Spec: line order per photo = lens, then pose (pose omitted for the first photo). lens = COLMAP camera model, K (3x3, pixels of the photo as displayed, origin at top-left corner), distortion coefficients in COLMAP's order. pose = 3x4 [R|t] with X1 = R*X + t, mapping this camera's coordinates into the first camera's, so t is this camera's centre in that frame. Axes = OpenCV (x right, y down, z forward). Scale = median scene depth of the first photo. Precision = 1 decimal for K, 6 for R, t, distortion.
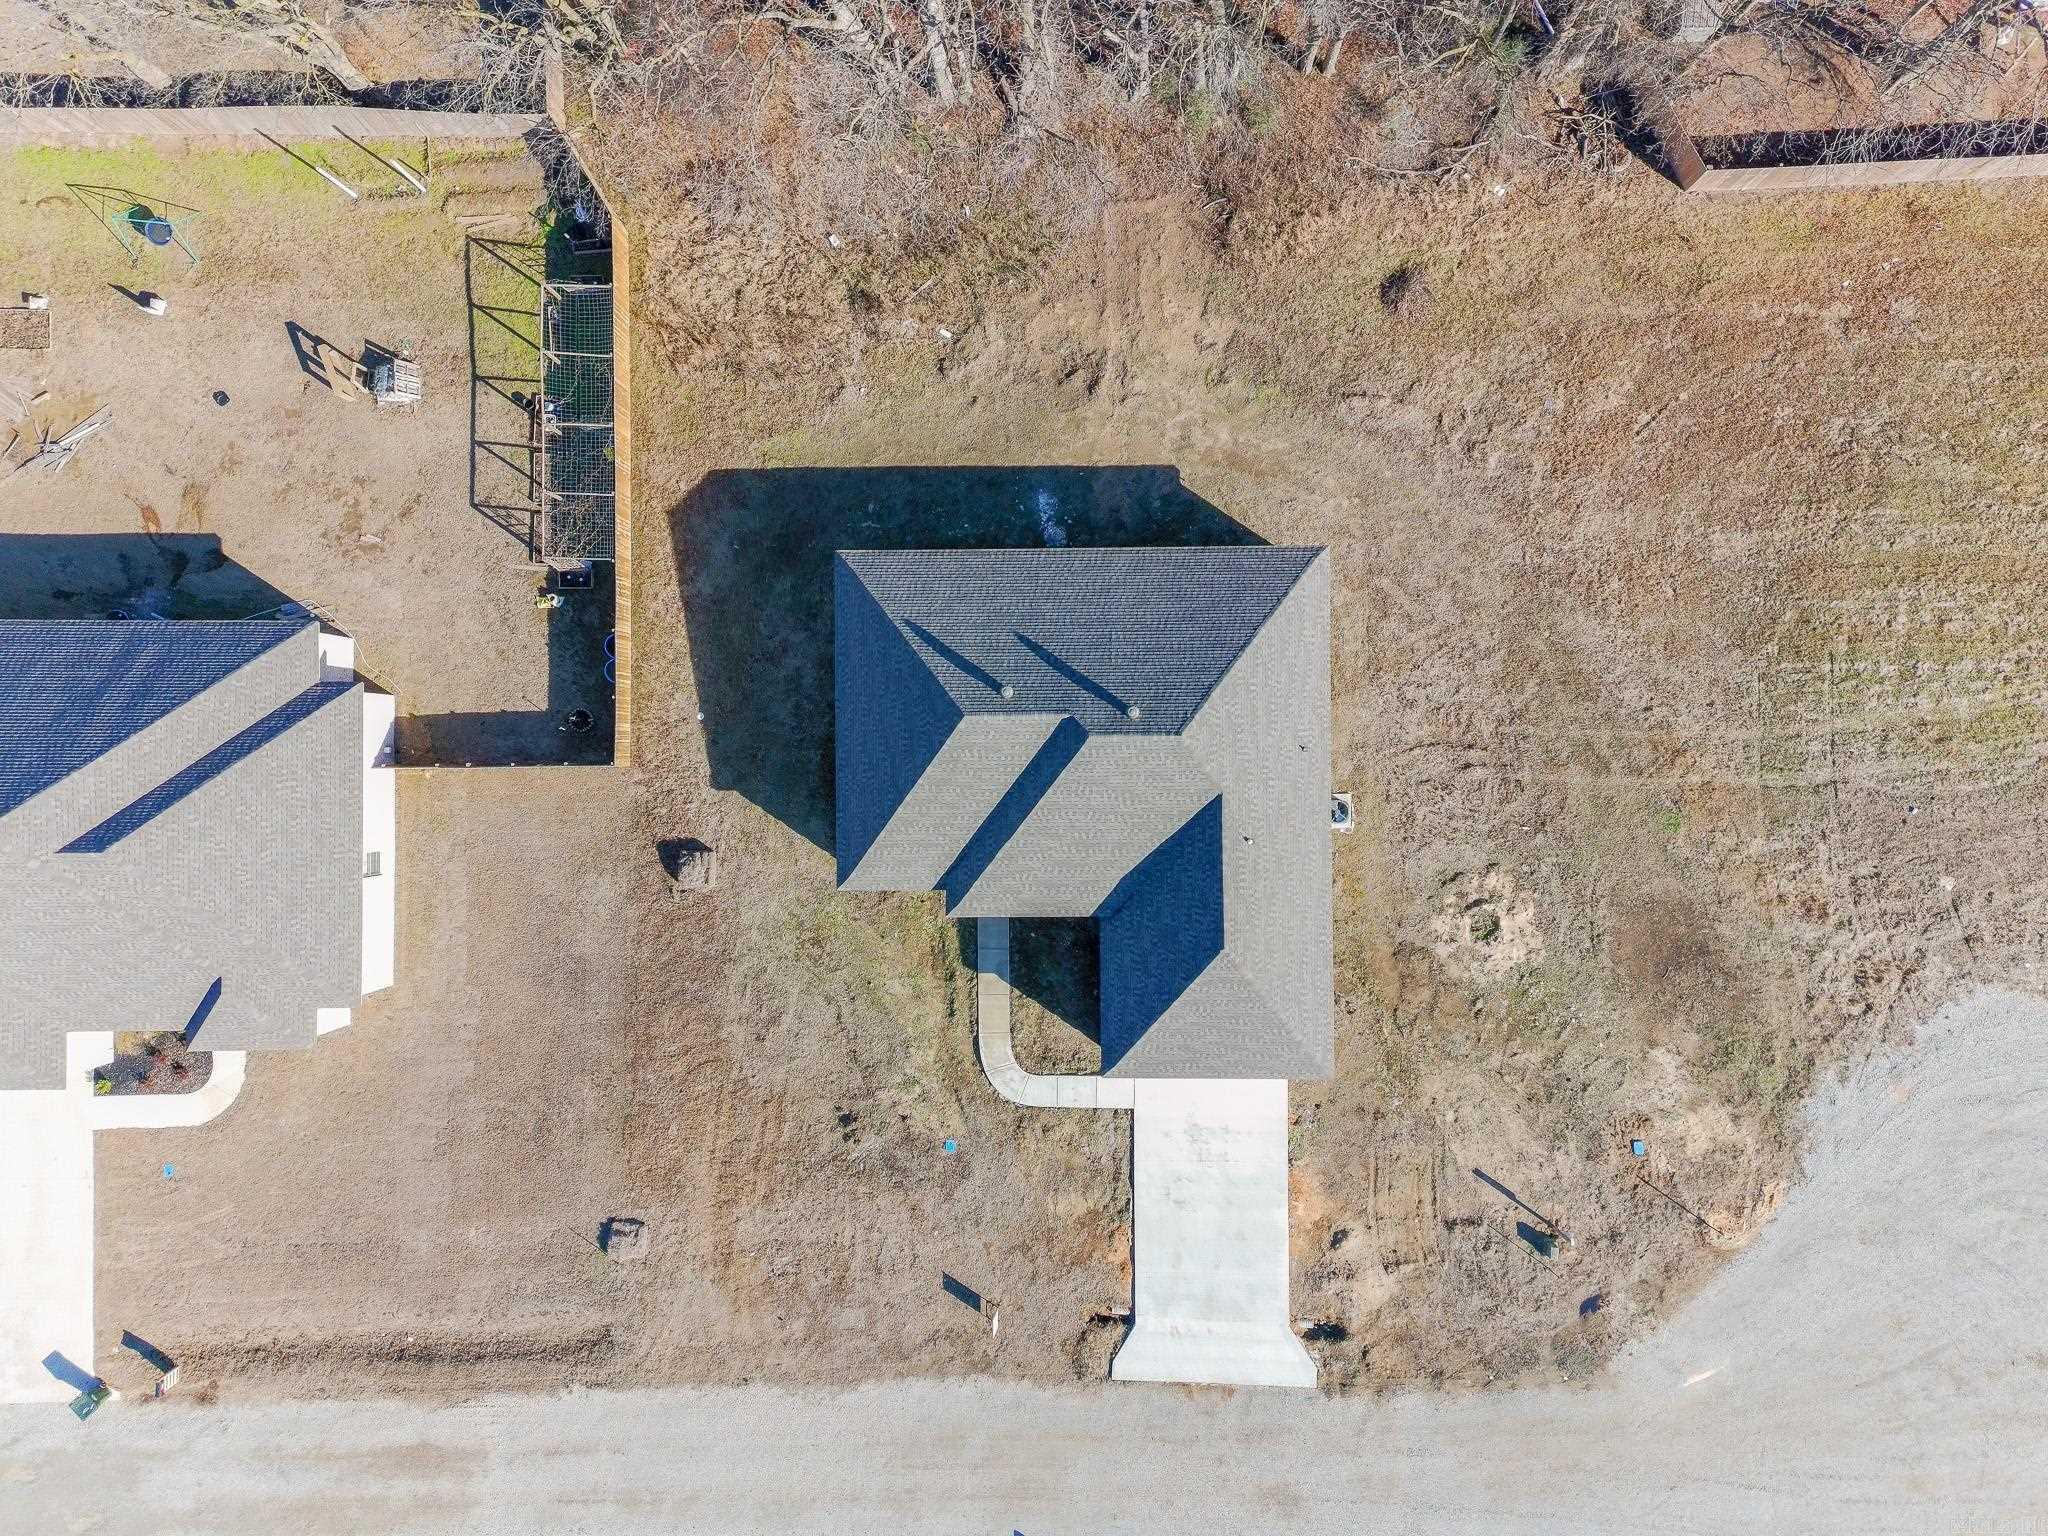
lens RADIAL K [[1500.7, 0, 1038.4], [0, 1500.7, 761.3], [0, 0, 1]] dist [0.105018, -0.058688]
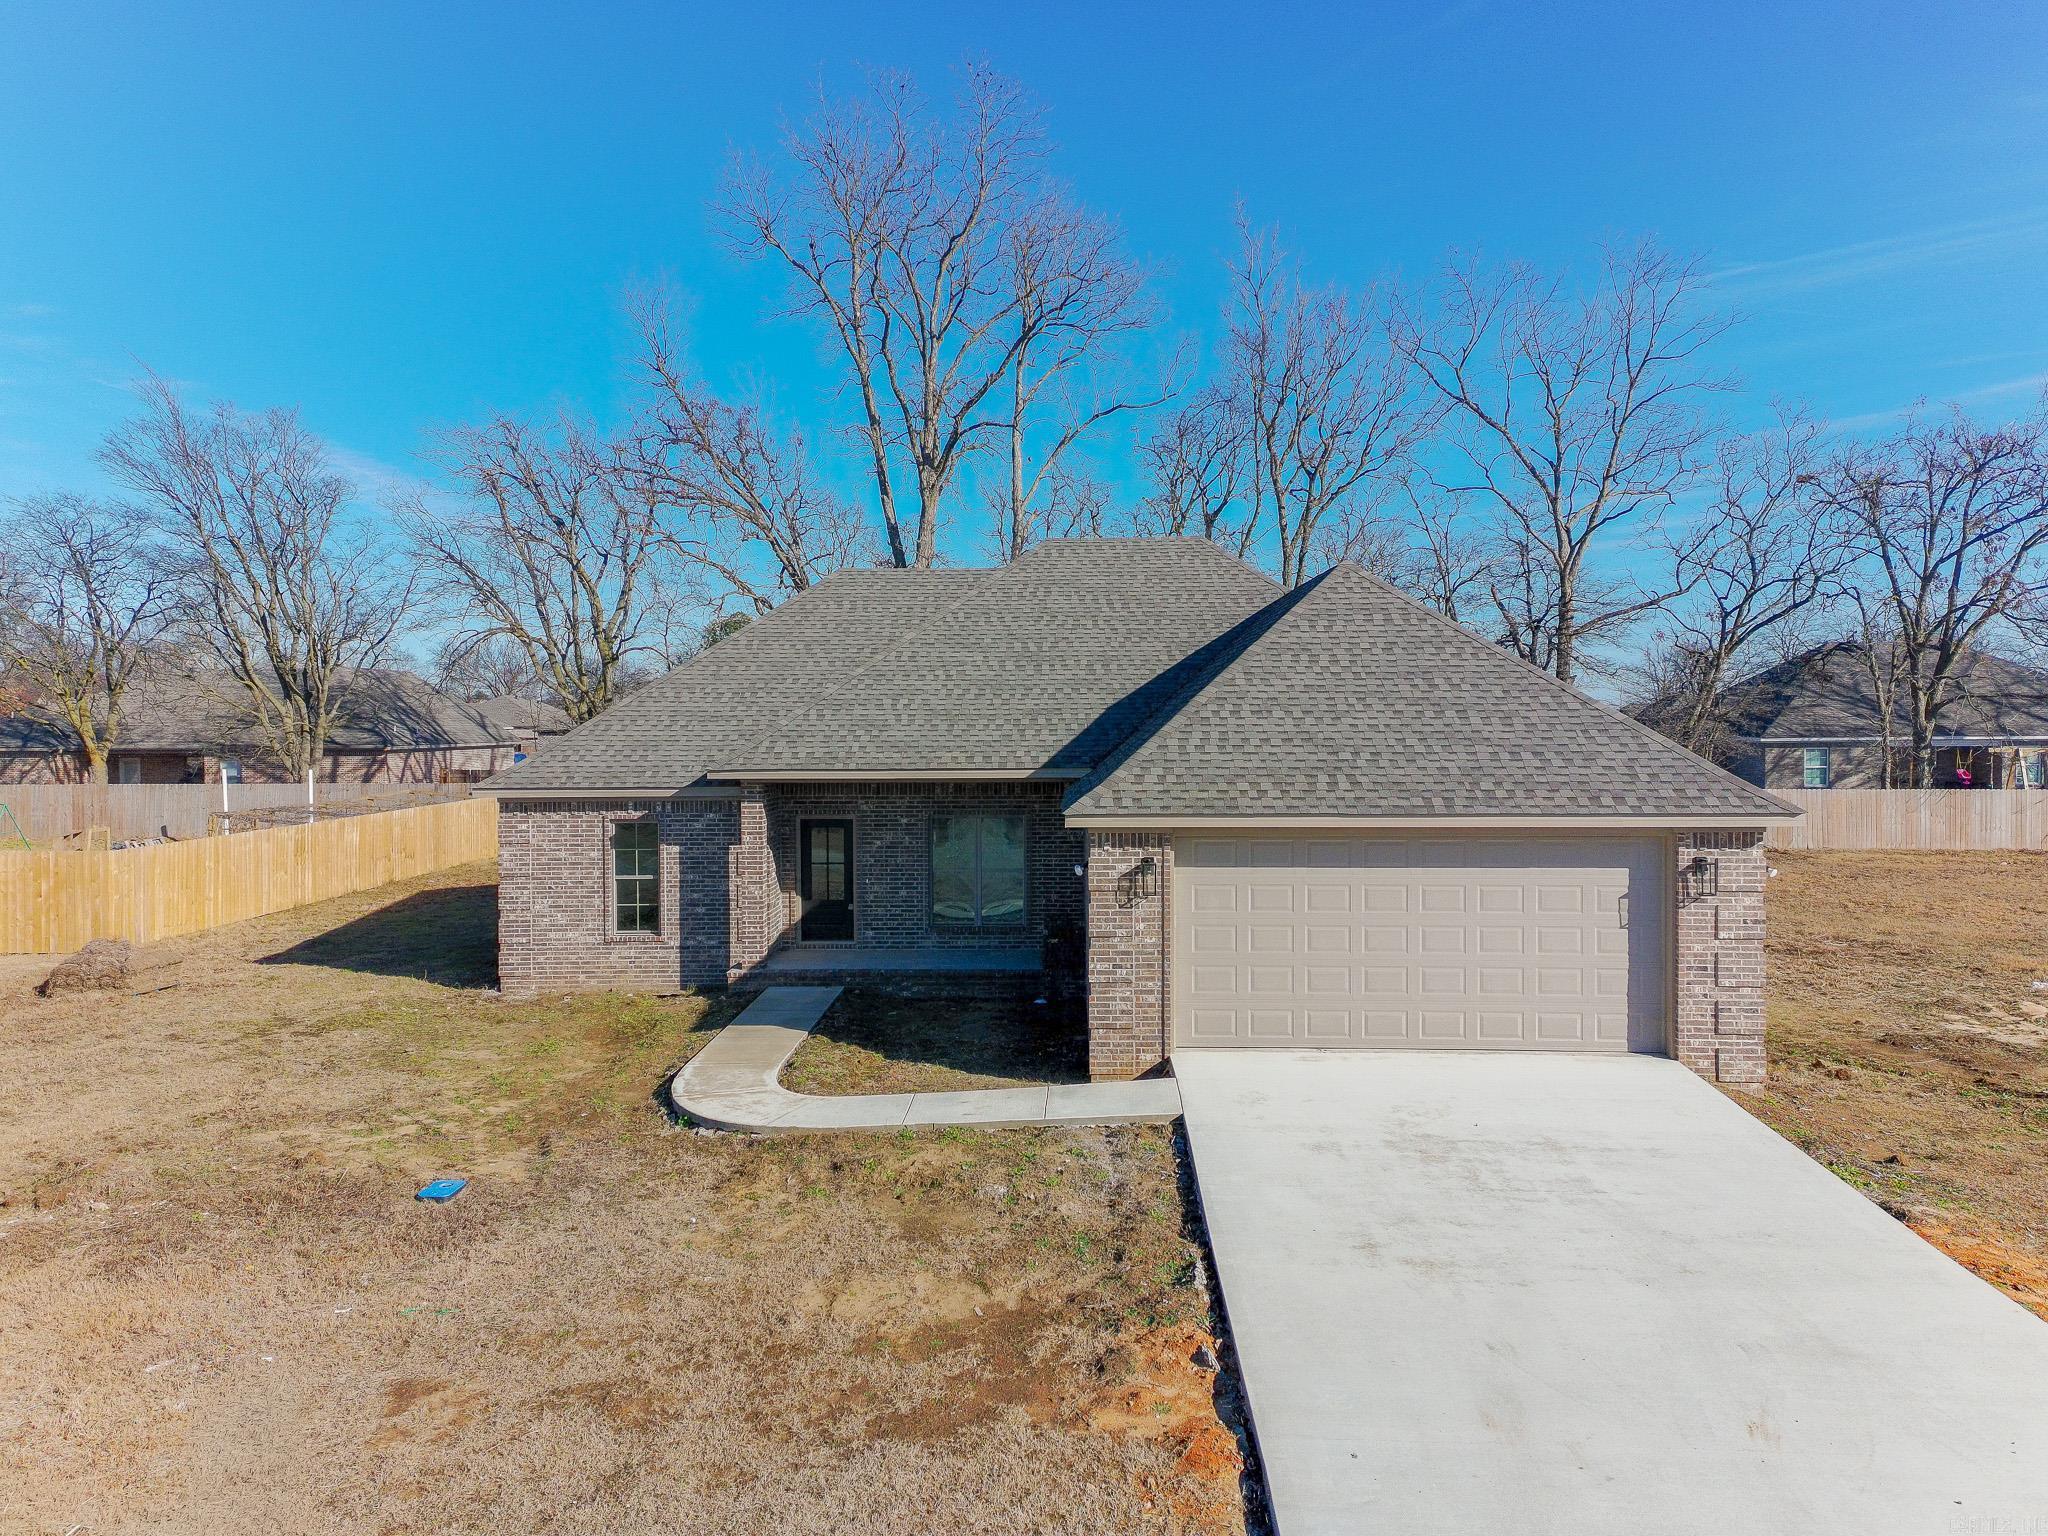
lens RADIAL K [[1500.7, 0, 1038.4], [0, 1500.7, 761.3], [0, 0, 1]] dist [0.105018, -0.058688]
pose [[0.999182, 0.026407, -0.030625, 0.043690], [-0.031584, 0.036670, -0.998828, 0.496887], [-0.025253, 0.998978, 0.037474, 0.921678]]
